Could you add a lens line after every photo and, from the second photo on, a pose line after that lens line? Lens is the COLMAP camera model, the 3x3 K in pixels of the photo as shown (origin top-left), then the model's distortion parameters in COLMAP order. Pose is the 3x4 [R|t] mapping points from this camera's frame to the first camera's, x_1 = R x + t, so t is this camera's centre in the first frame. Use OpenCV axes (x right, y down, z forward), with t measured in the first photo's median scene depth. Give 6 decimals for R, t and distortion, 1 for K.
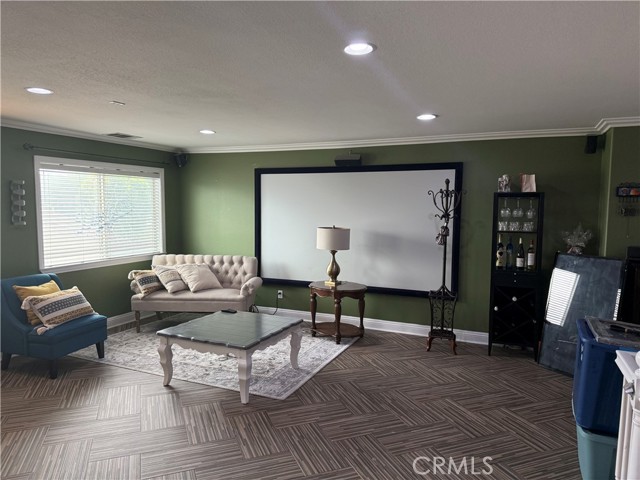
lens RADIAL K [[449.5, 0, 320.0], [0, 449.5, 240.0], [0, 0, 1]] dist [0.092575, -0.133302]
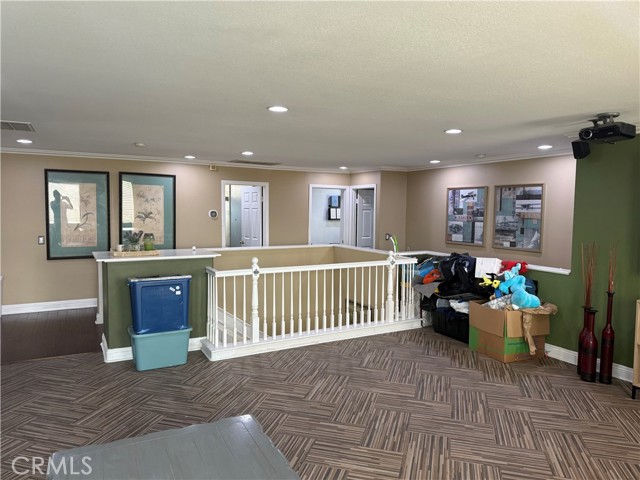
lens RADIAL K [[449.5, 0, 320.0], [0, 449.5, 240.0], [0, 0, 1]] dist [0.092575, -0.133302]
pose [[-0.794471, -0.058977, 0.604431, -0.699022], [0.030952, 0.990047, 0.137288, -0.129848], [-0.606513, 0.127780, -0.784739, 1.547703]]
